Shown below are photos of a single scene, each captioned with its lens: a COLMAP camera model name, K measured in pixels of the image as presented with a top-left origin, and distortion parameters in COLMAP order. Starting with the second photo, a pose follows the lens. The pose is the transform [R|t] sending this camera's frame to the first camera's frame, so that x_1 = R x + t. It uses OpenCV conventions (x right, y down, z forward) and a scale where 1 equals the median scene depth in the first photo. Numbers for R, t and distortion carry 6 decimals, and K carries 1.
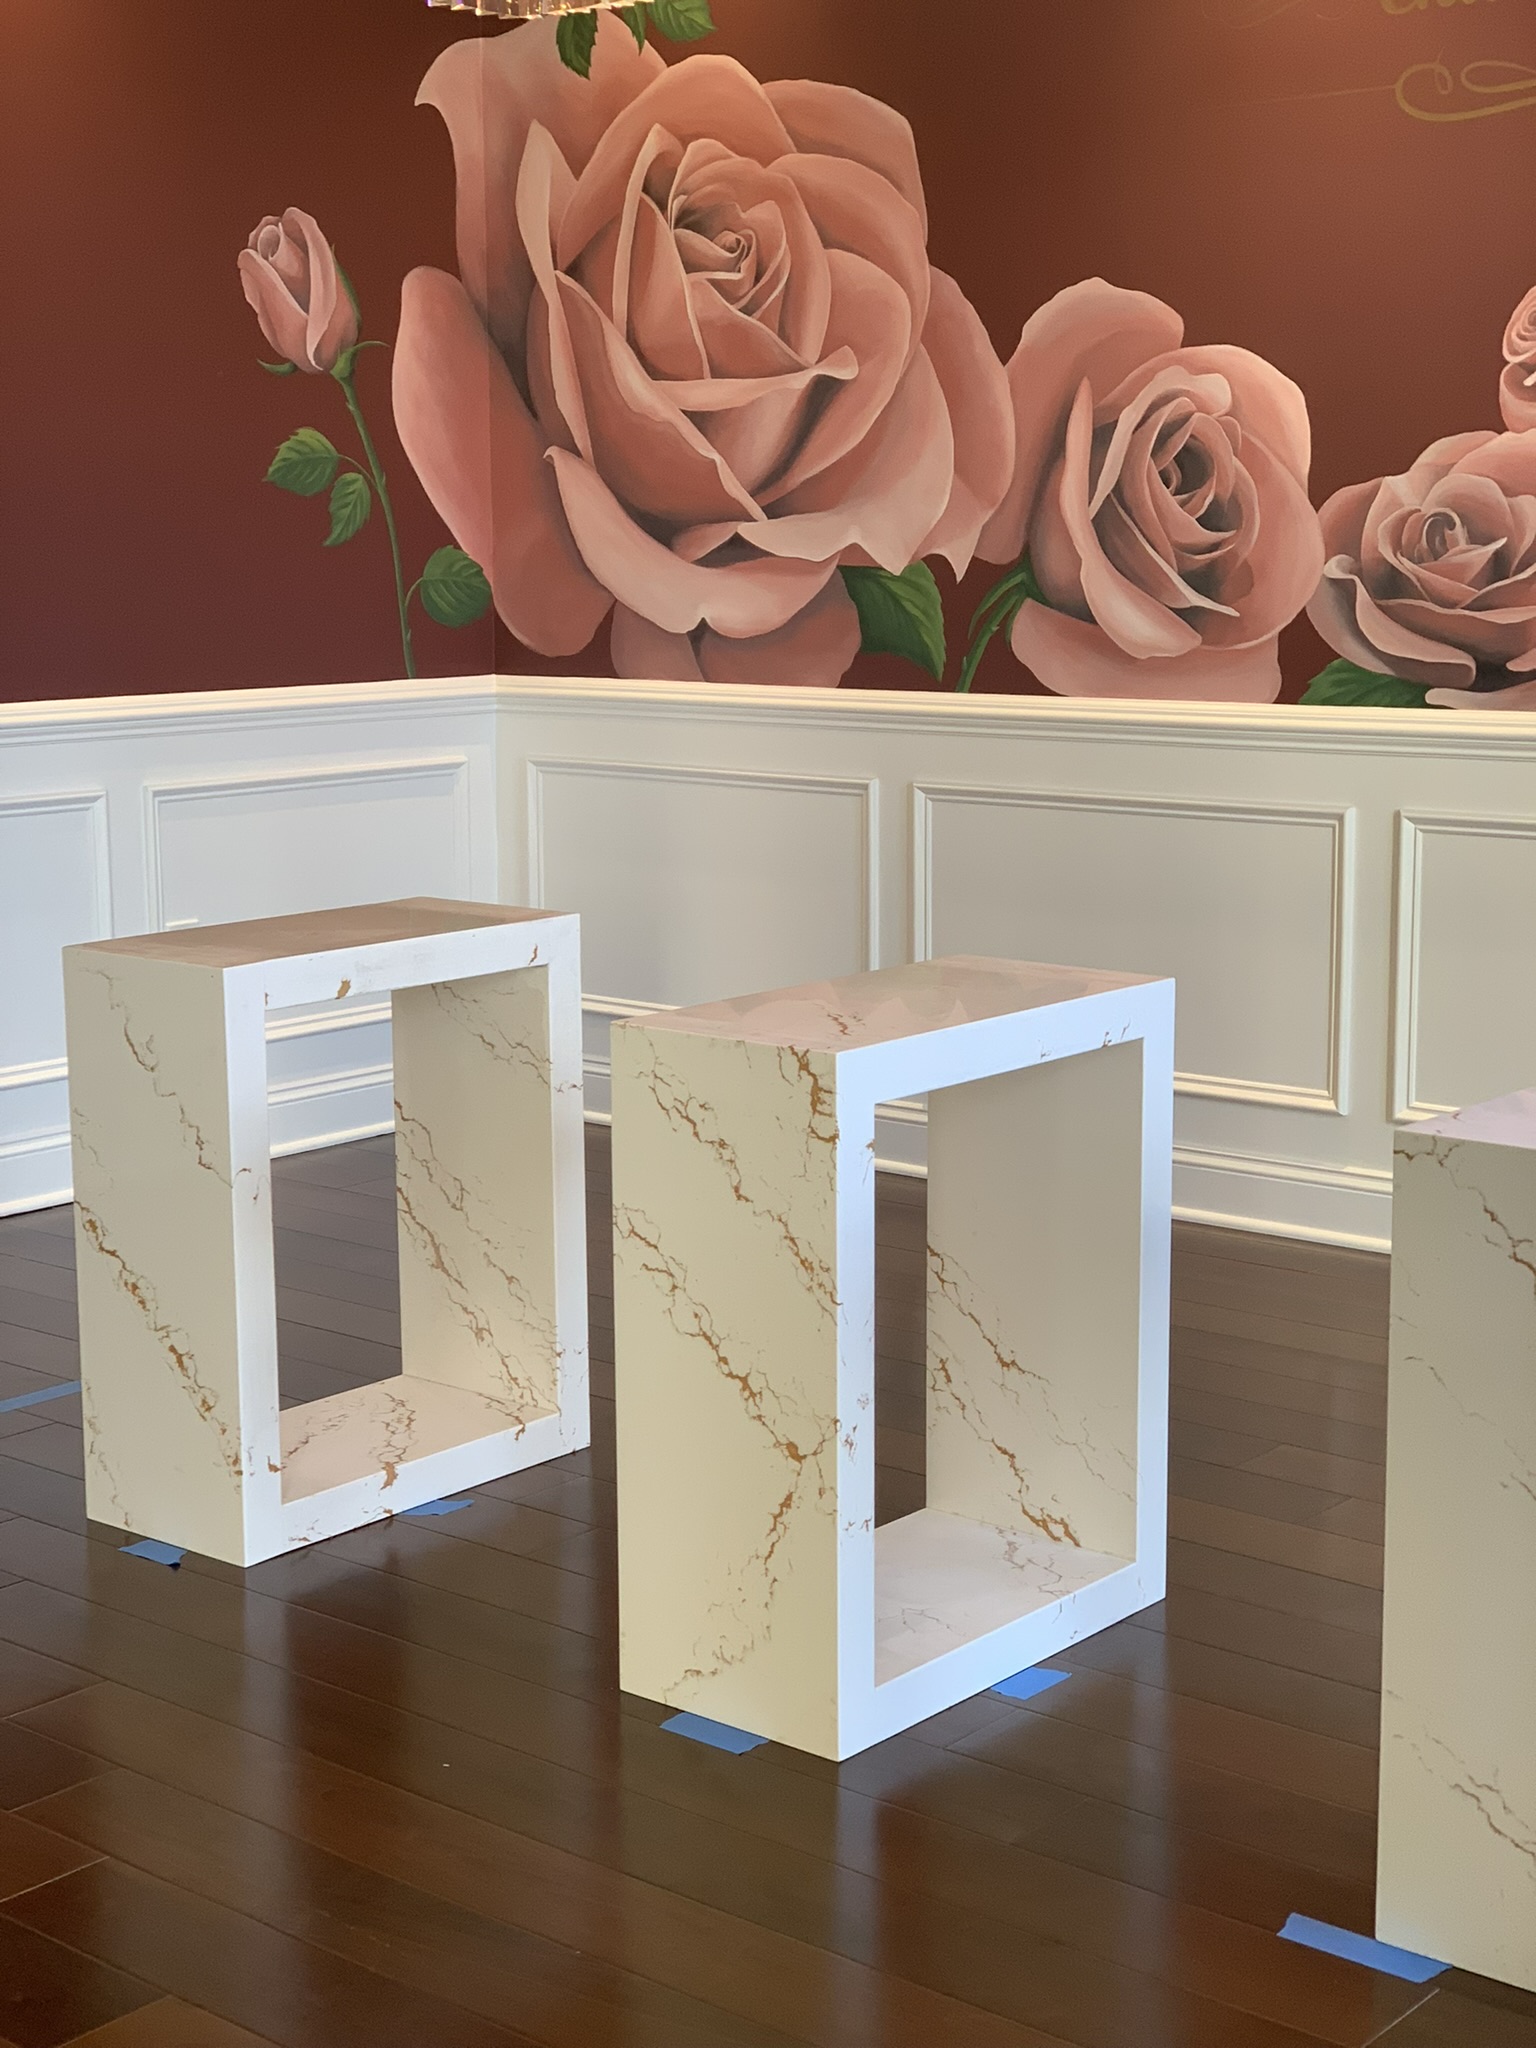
lens RADIAL K [[3043.5, 0, 745.7], [0, 3043.5, 1066.9], [0, 0, 1]] dist [0.030764, 0.000000]
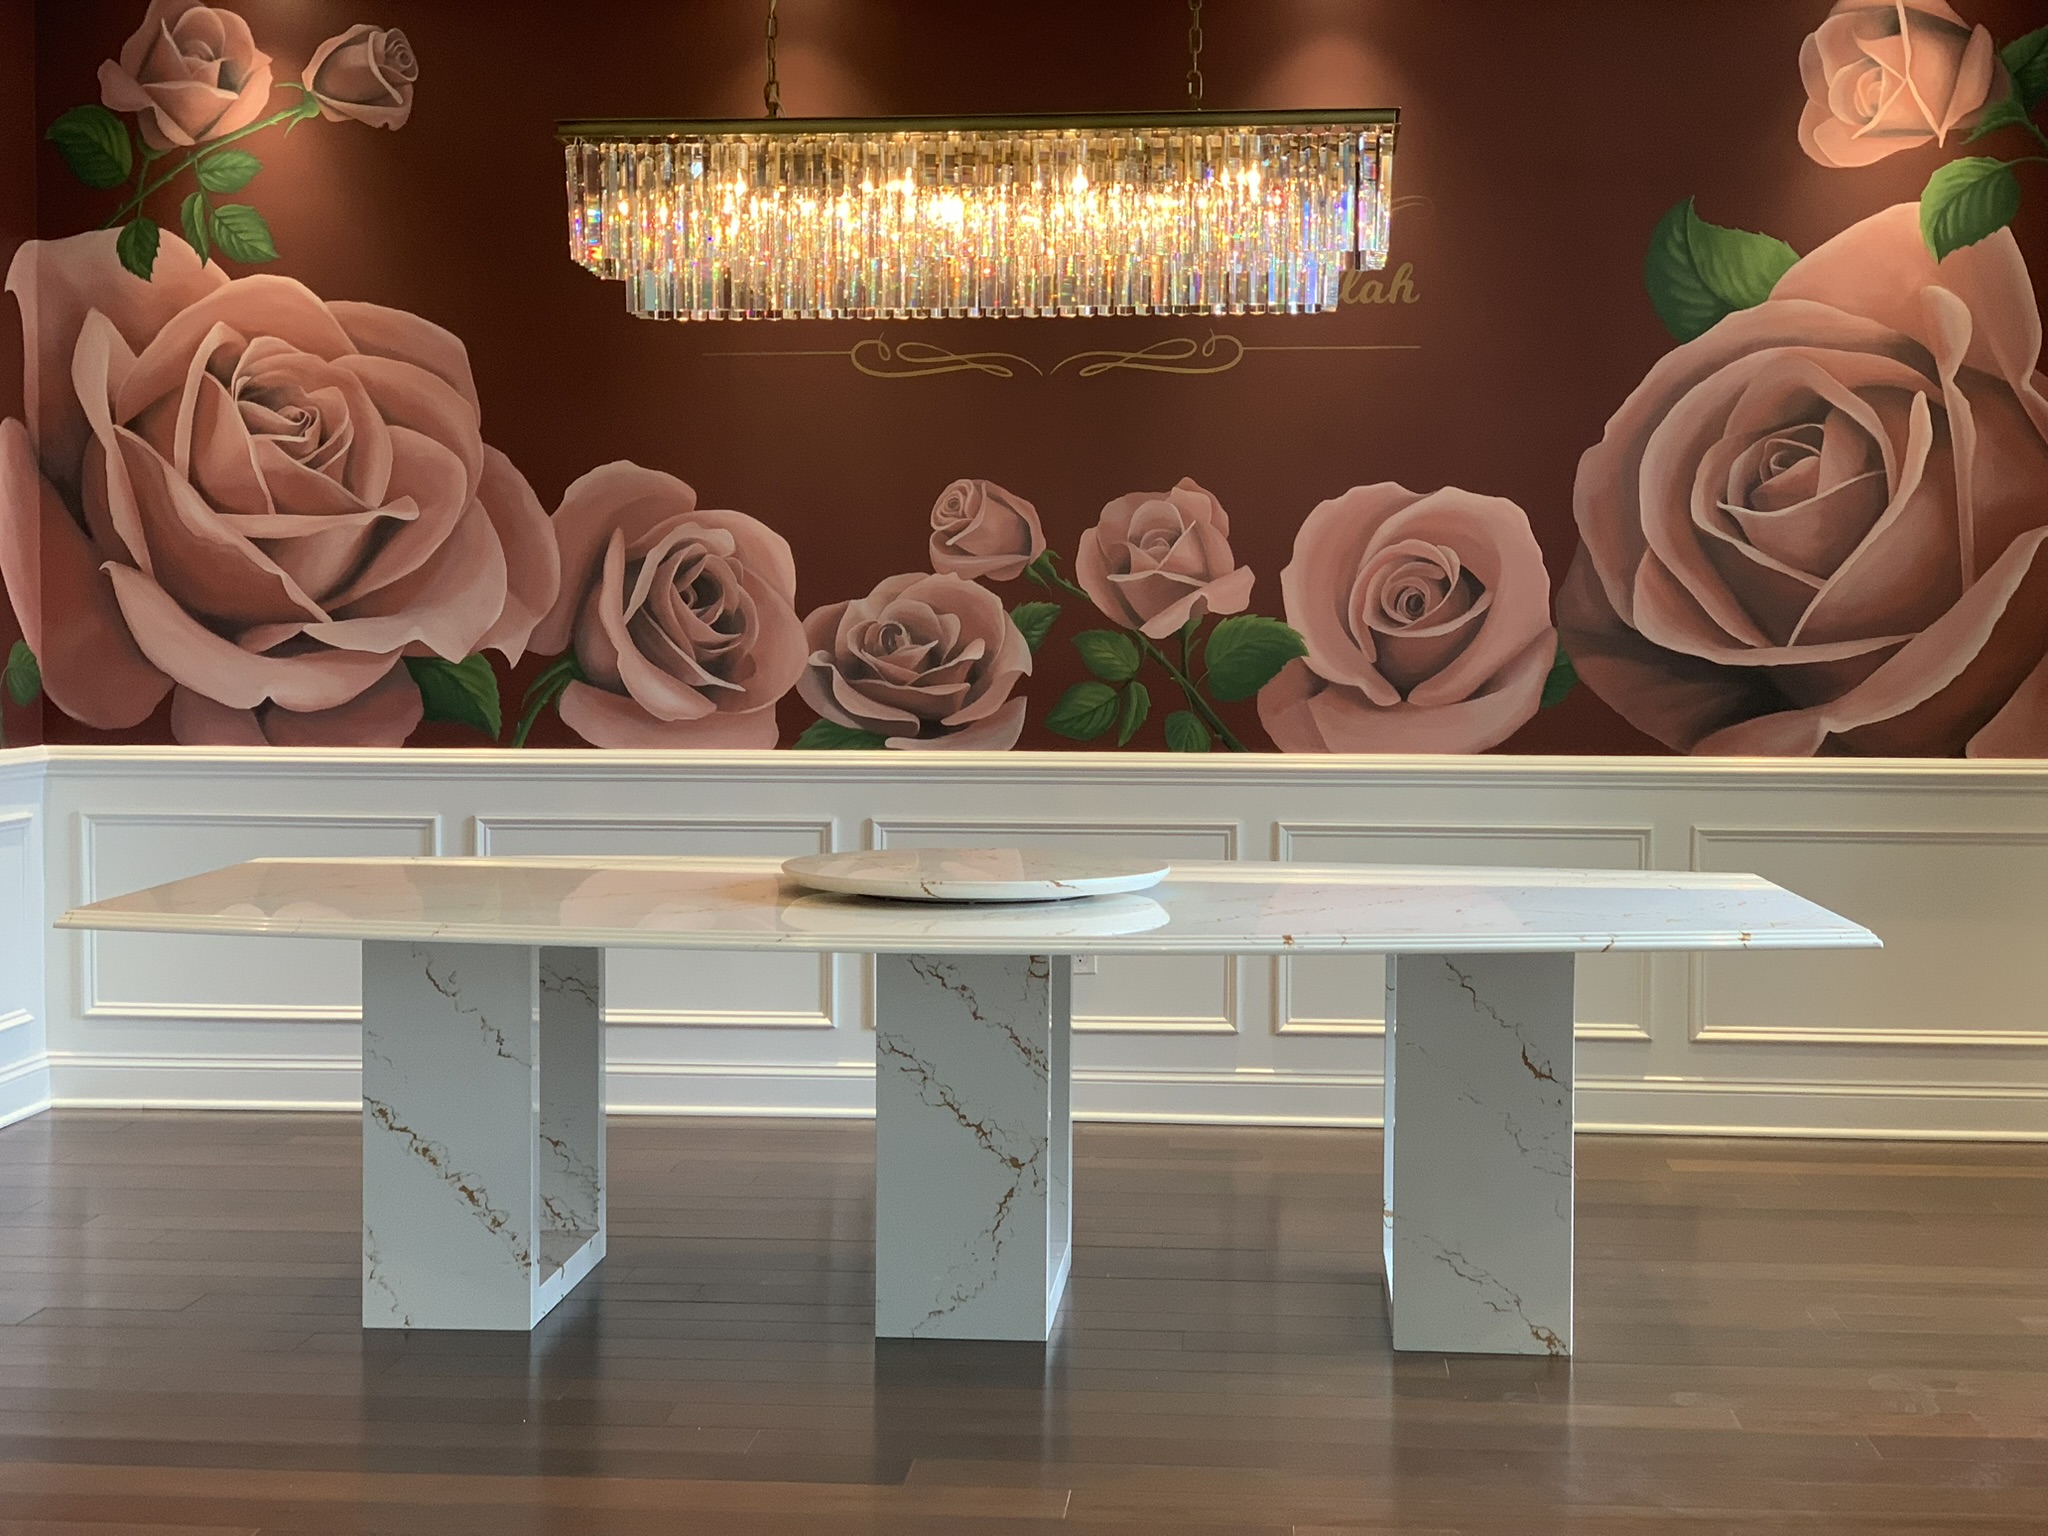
lens RADIAL K [[3043.5, 0, 1042.6], [0, 3043.5, 786.0], [0, 0, 1]] dist [0.030764, 0.000000]
pose [[0.810088, -0.023947, 0.585819, -0.550024], [0.094153, 0.991511, -0.089667, 0.039668], [-0.578699, 0.127795, 0.805466, -0.241250]]
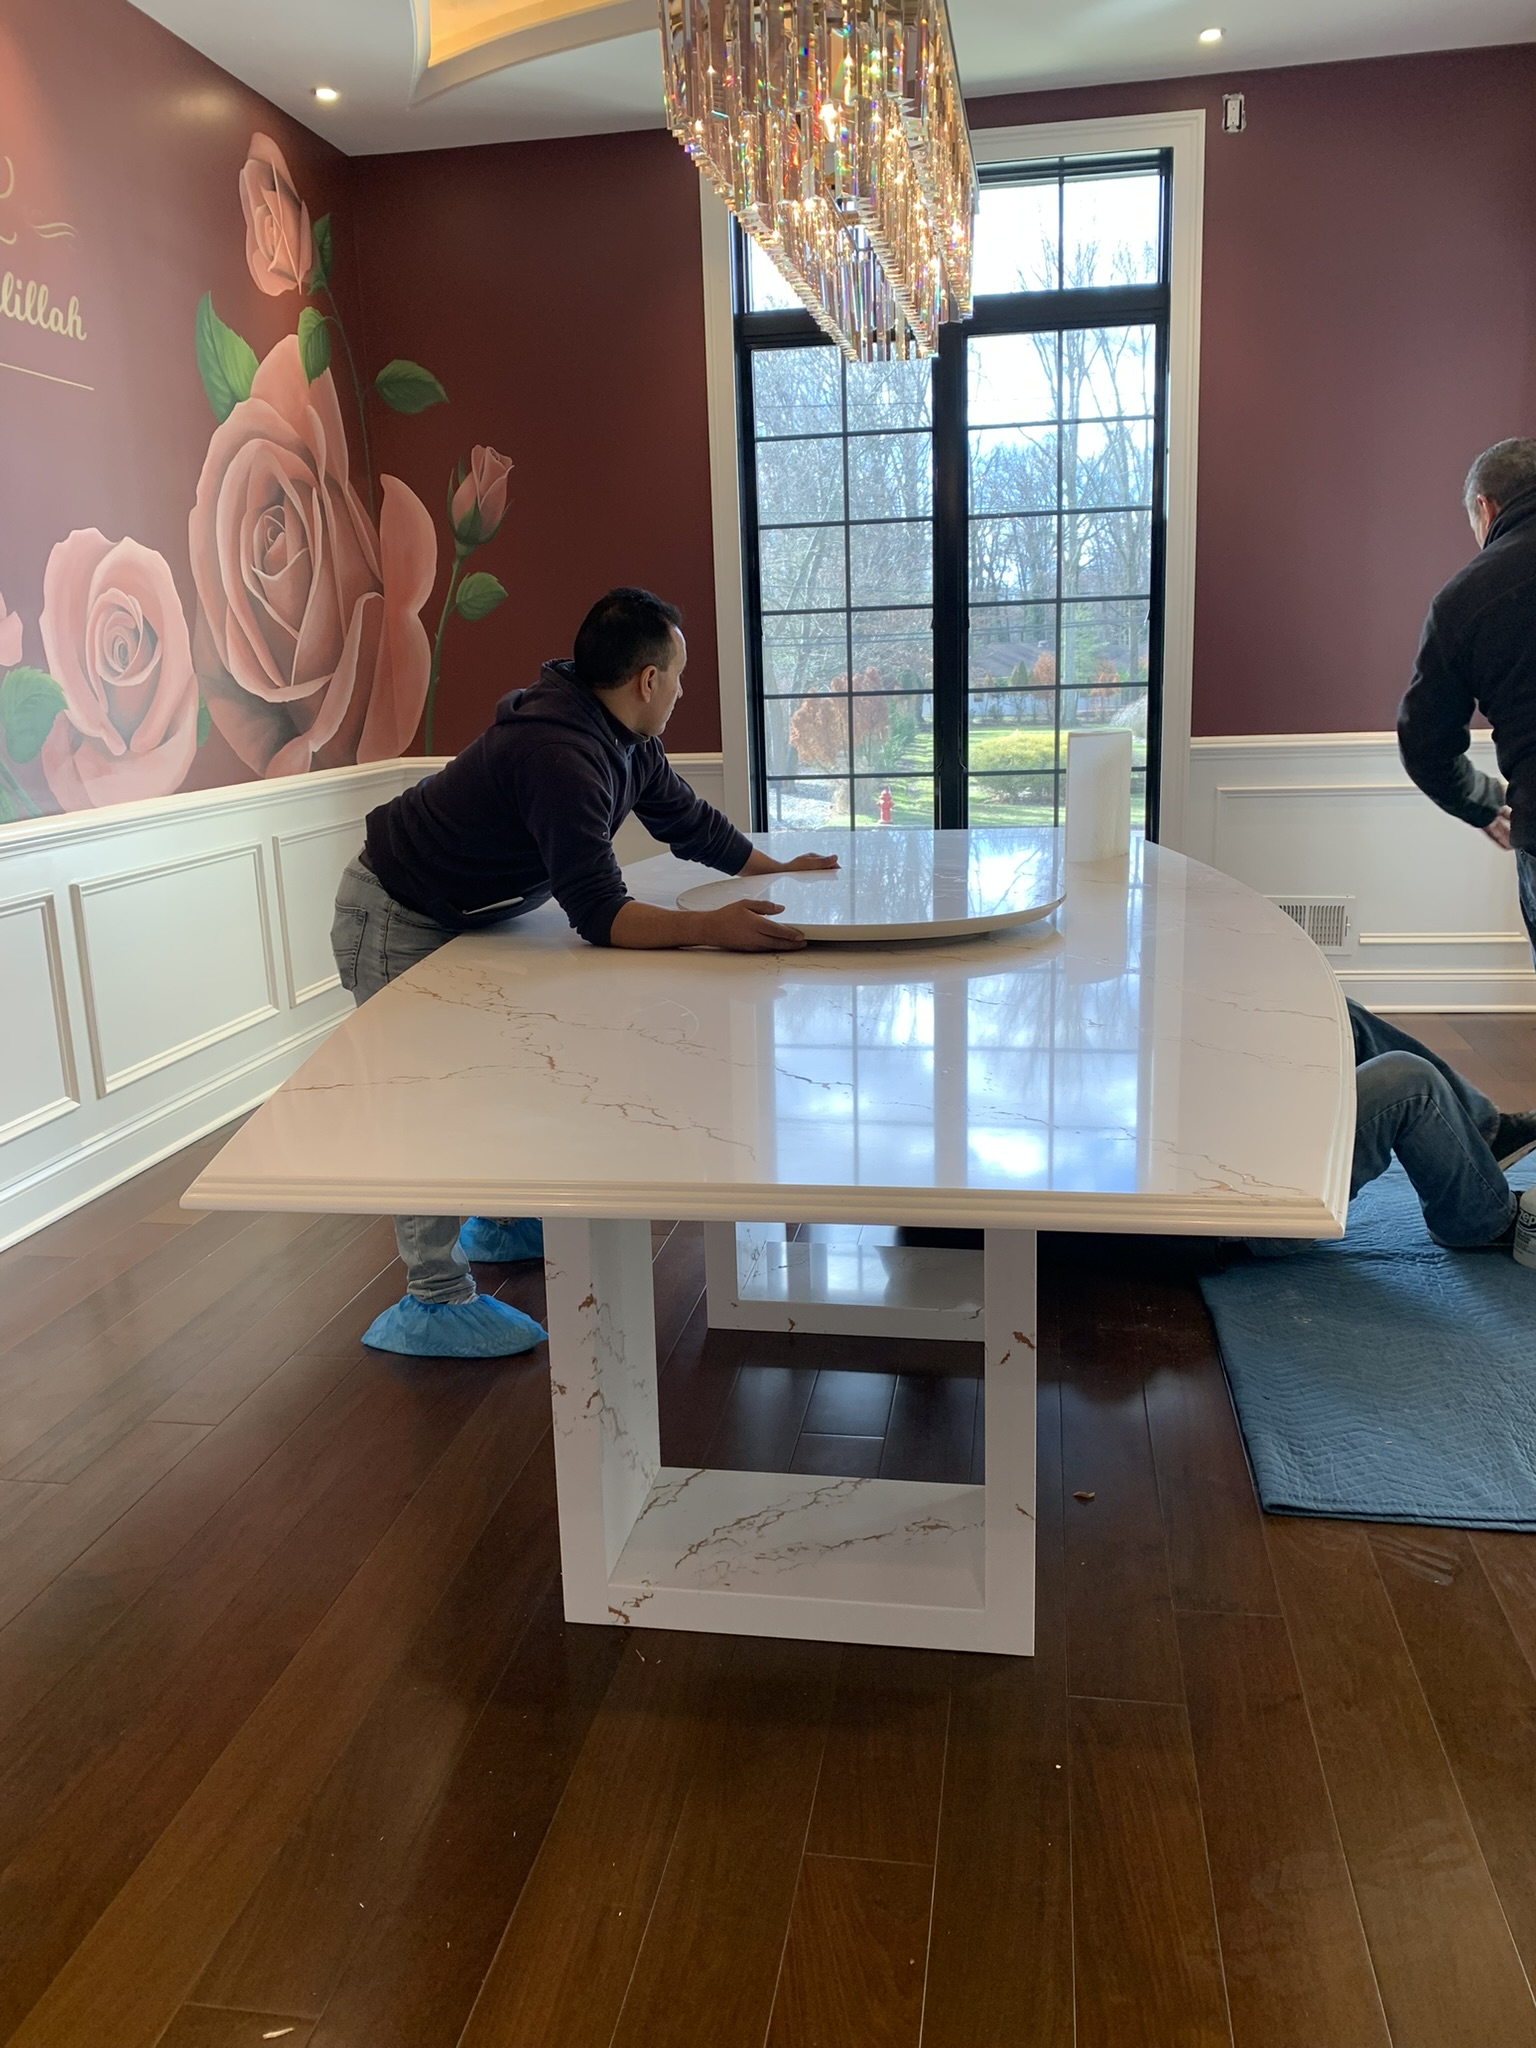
lens RADIAL K [[1558.7, 0, 788.8], [0, 1558.7, 998.1], [0, 0, 1]] dist [0.043313, -0.080980]
pose [[-0.511867, -0.160258, 0.843985, -0.402103], [0.184332, 0.939073, 0.290108, -0.151298], [-0.839056, 0.304070, -0.451140, 0.865609]]
